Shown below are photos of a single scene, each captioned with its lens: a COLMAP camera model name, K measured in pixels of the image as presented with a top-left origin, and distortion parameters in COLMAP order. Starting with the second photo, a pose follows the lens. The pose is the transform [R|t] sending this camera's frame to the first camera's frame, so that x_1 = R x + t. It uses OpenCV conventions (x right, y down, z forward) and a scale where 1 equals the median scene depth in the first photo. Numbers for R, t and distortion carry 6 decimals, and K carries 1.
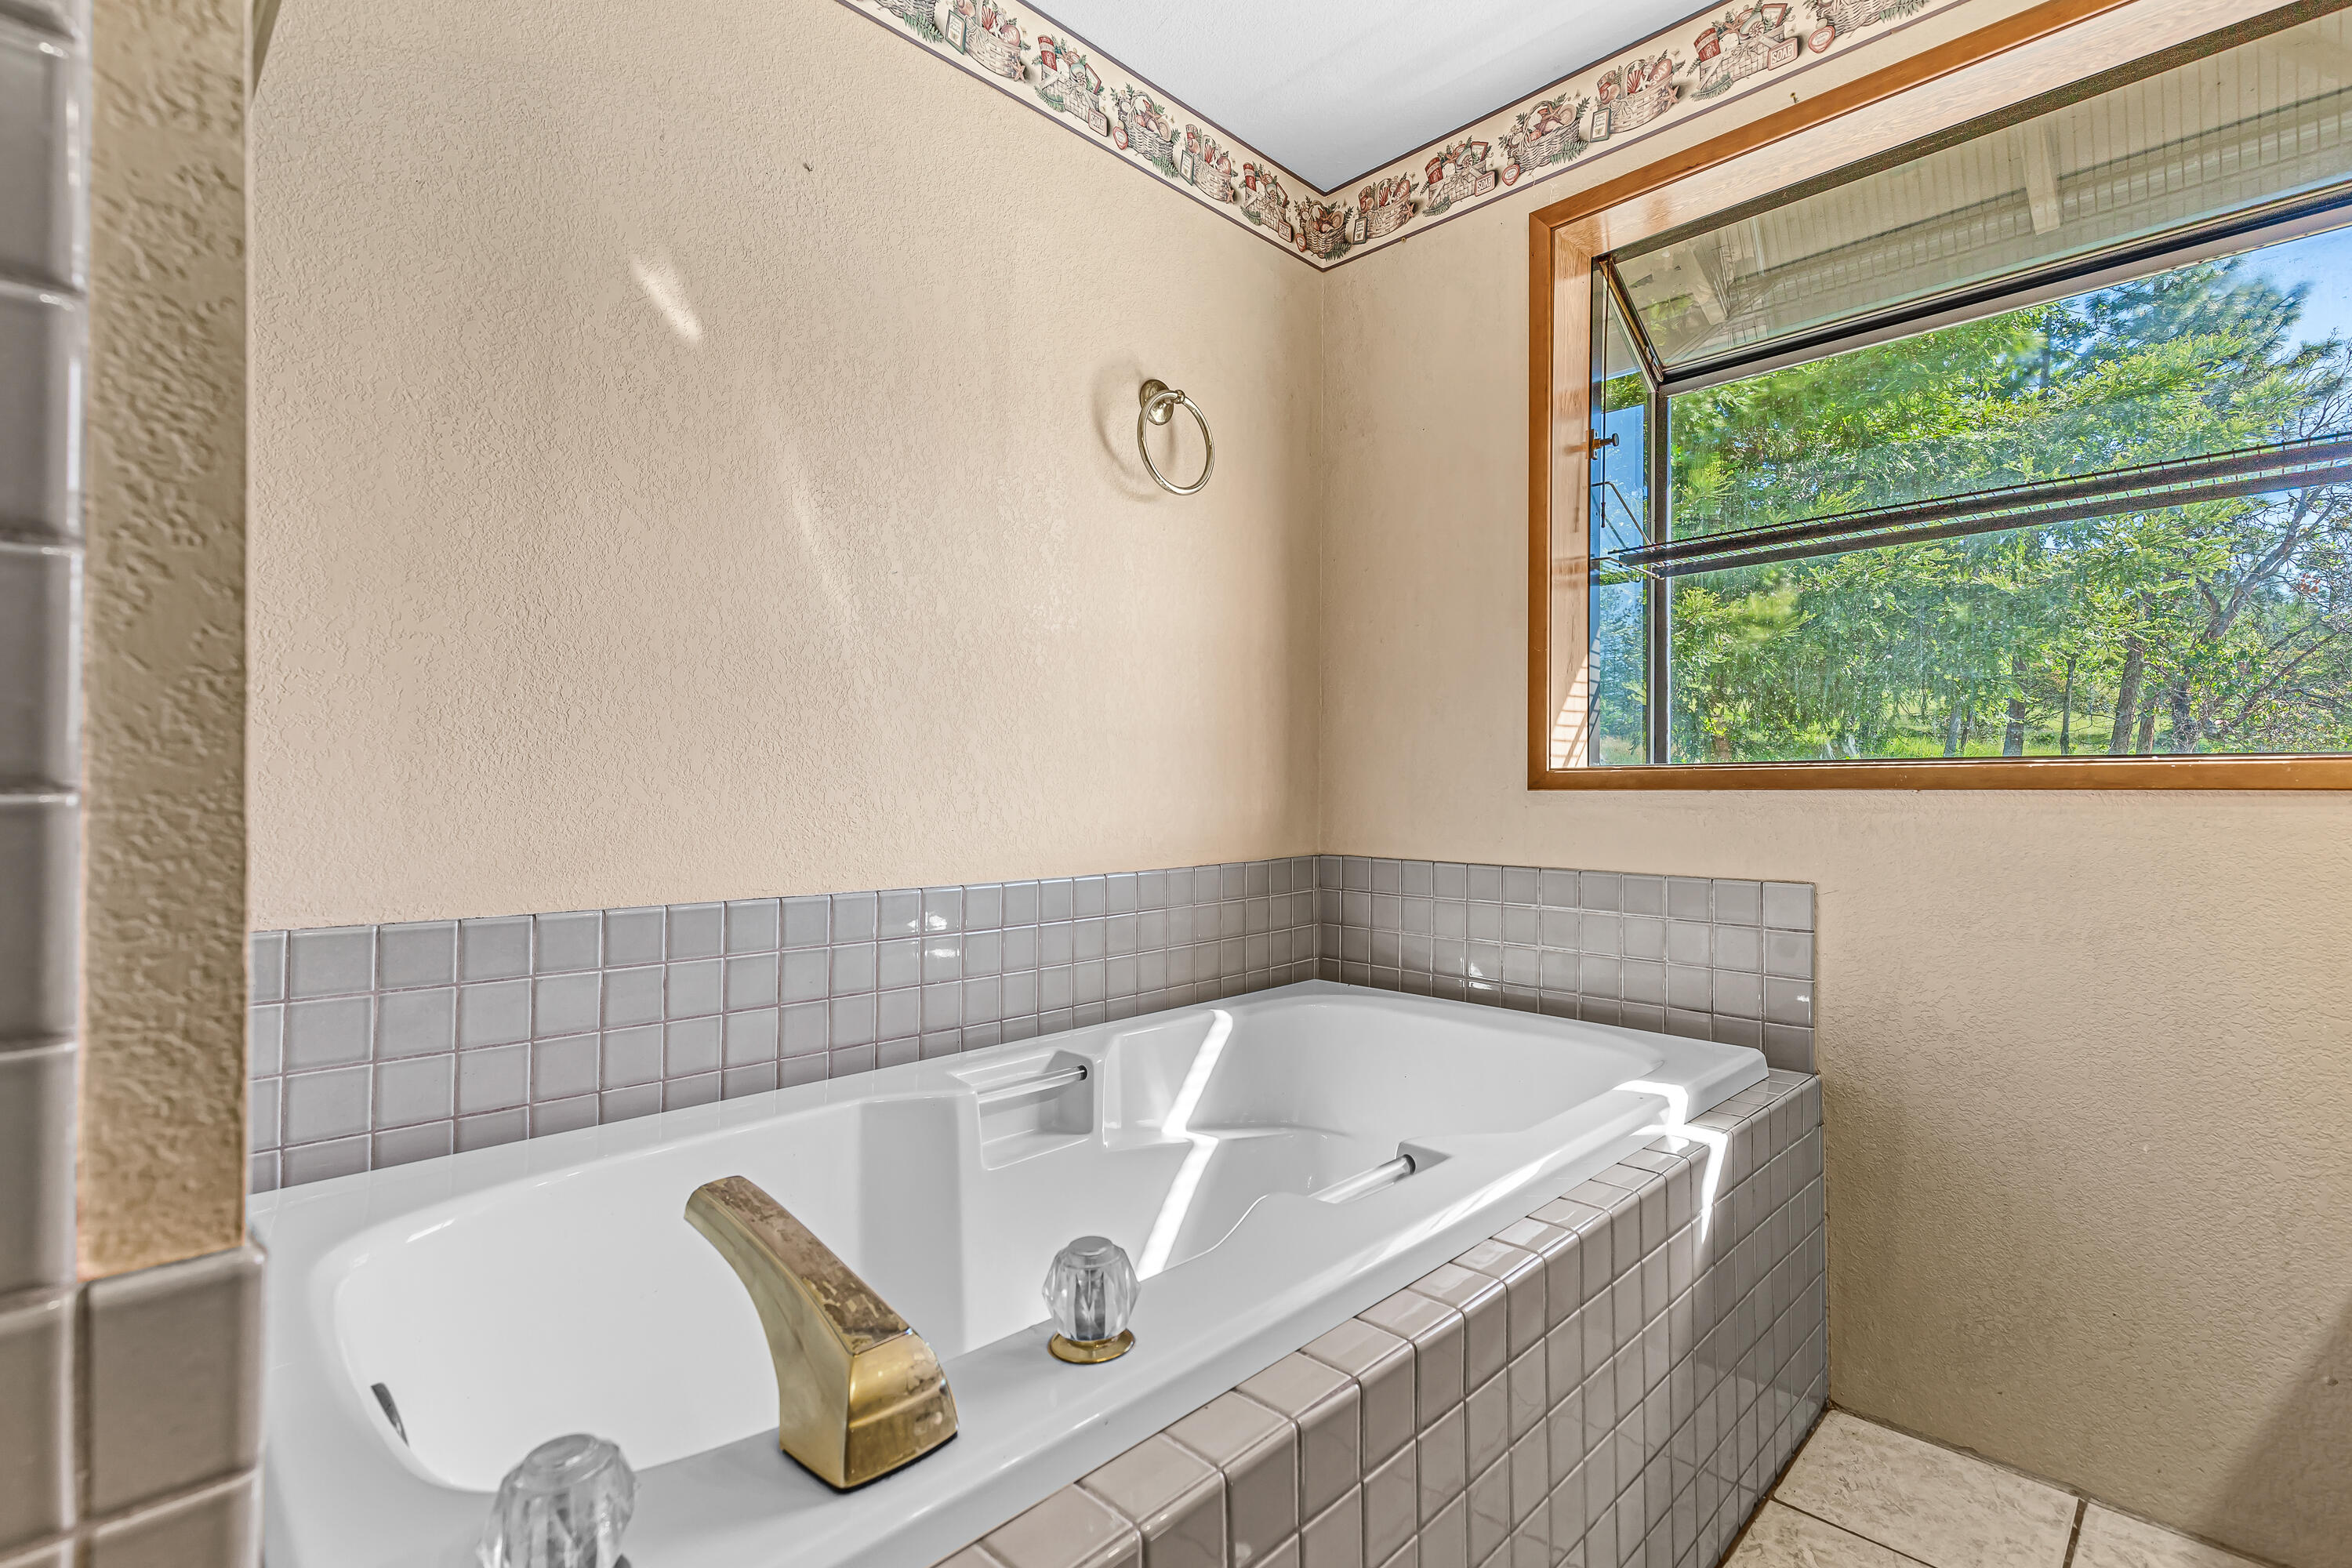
lens RADIAL K [[1076.6, 0, 1176.0], [0, 1076.6, 784.0], [0, 0, 1]] dist [0.006326, 0.000197]
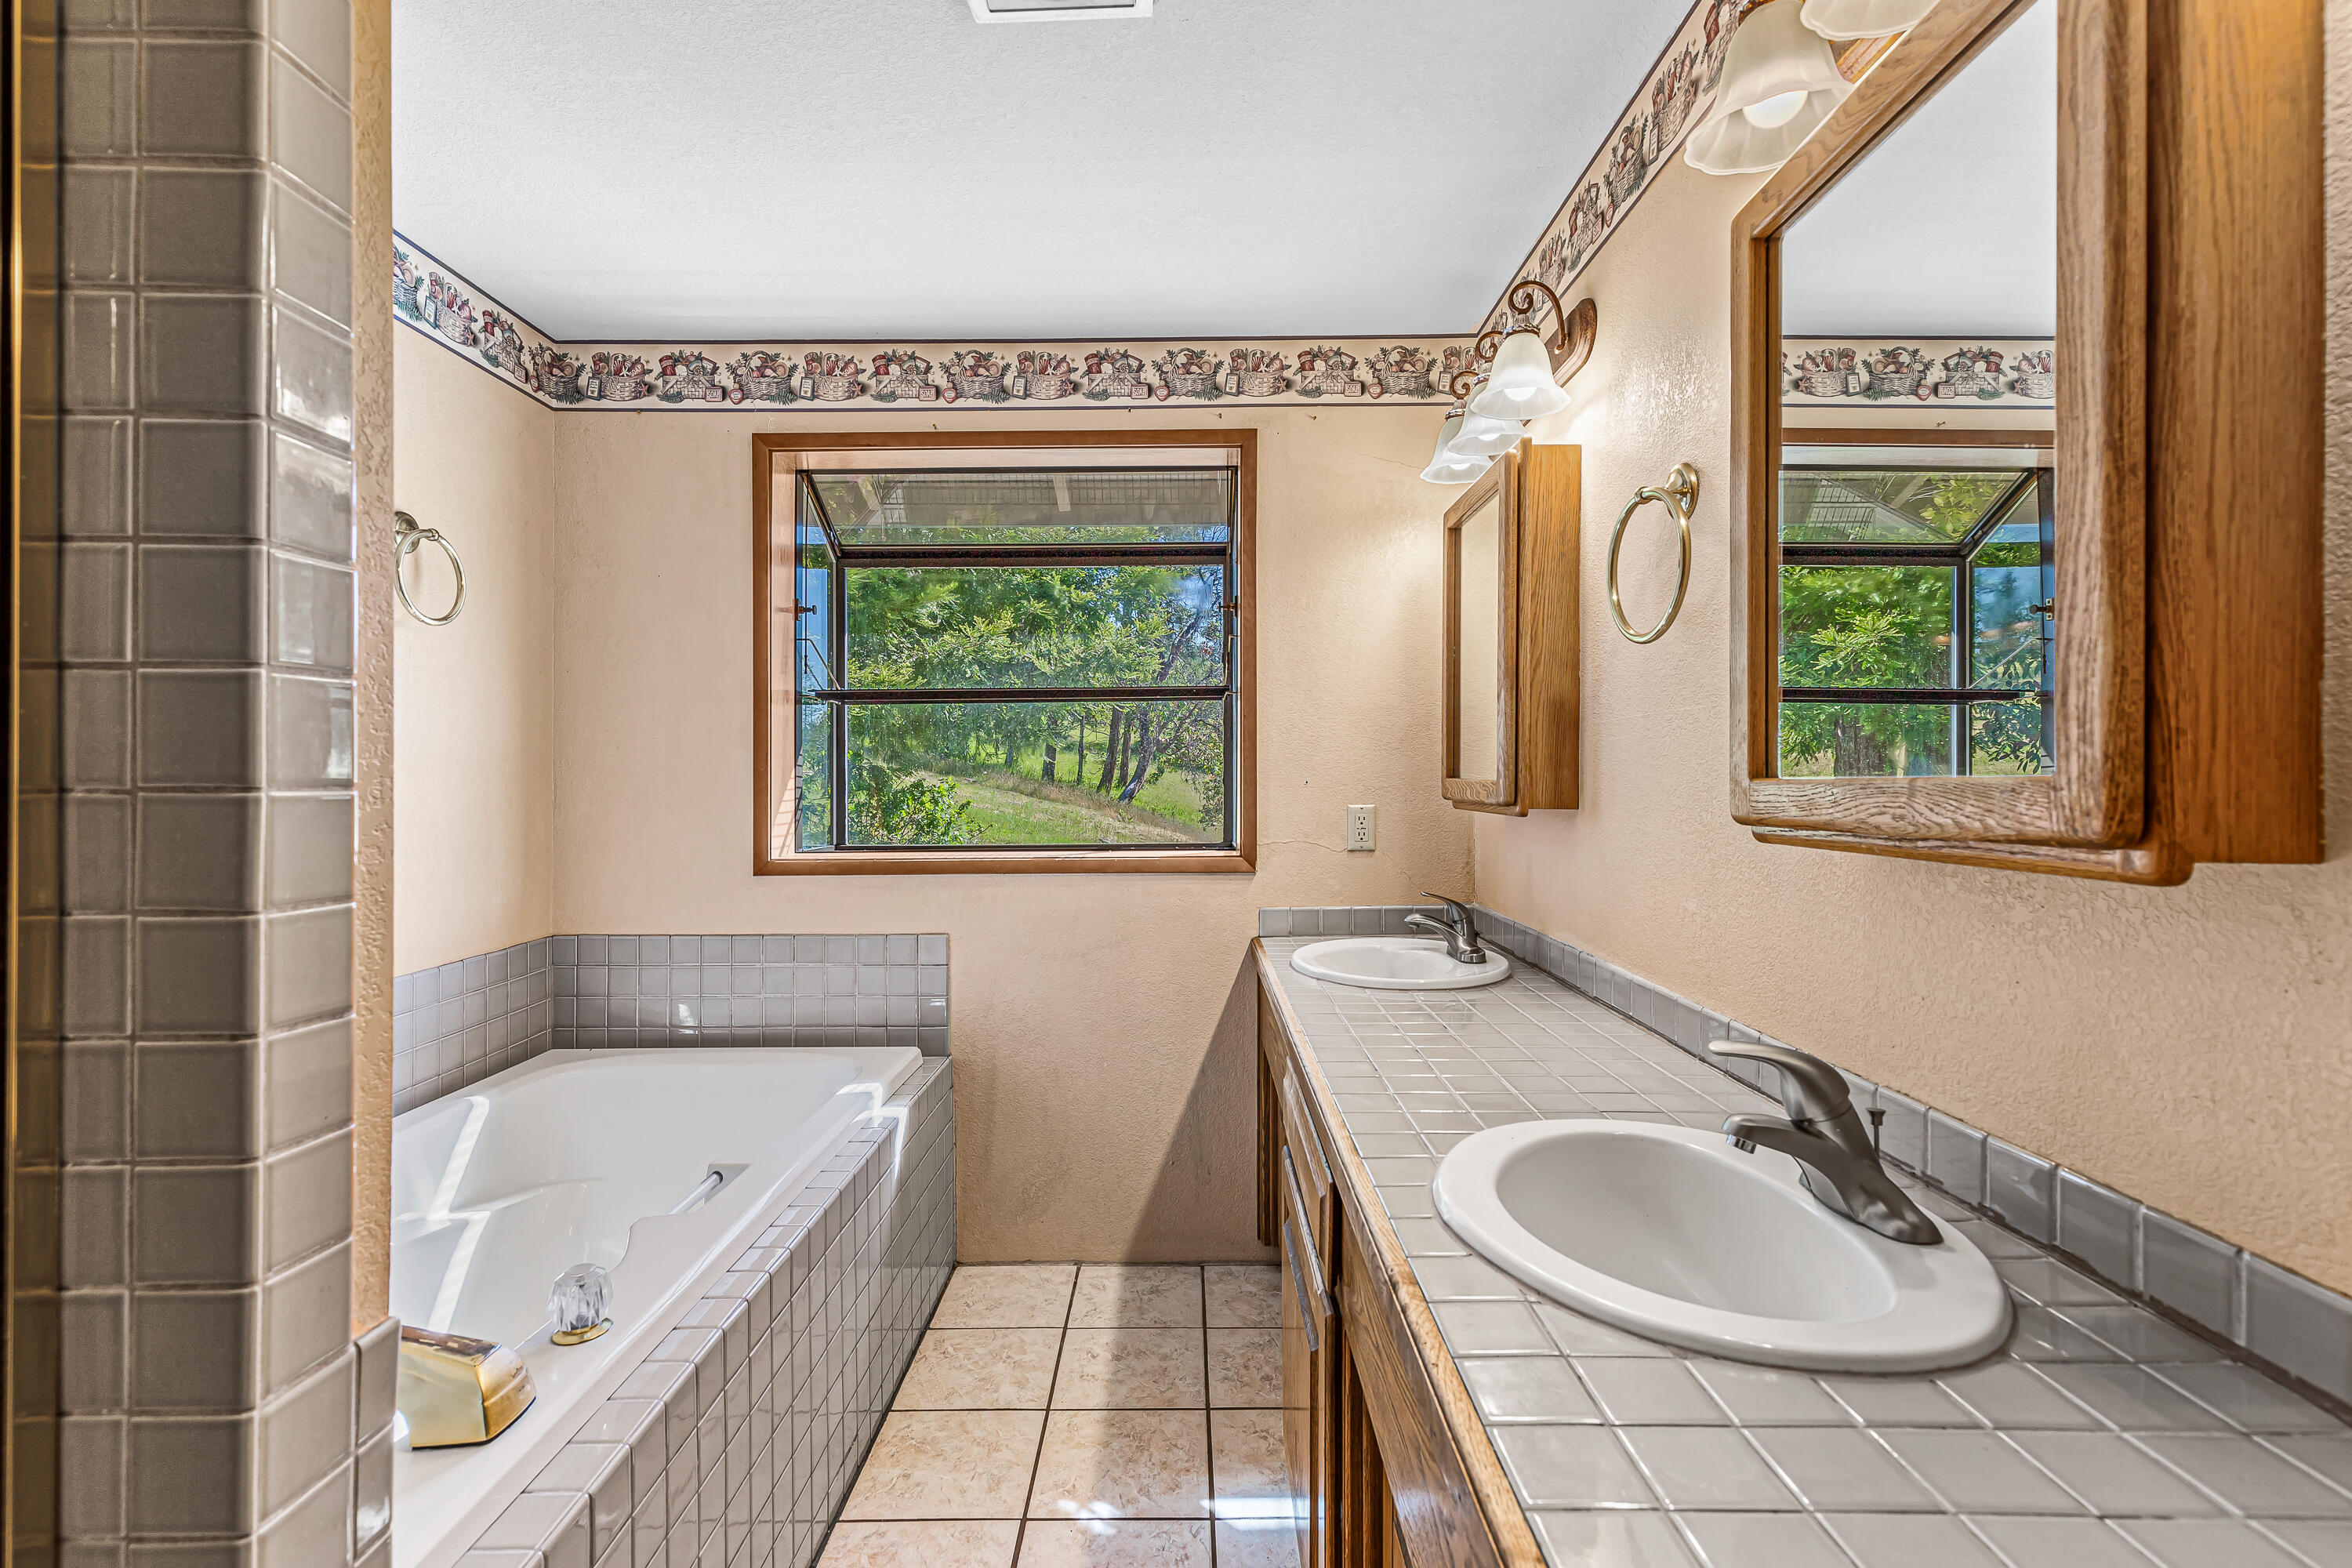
lens RADIAL K [[1088.4, 0, 1186.2], [0, 1088.4, 773.6], [0, 0, 1]] dist [0.008599, -0.001059]
pose [[0.708516, -0.002381, 0.705691, -0.234341], [0.002117, 0.999997, 0.001249, -0.119995], [-0.705692, 0.000609, 0.708519, -0.305653]]
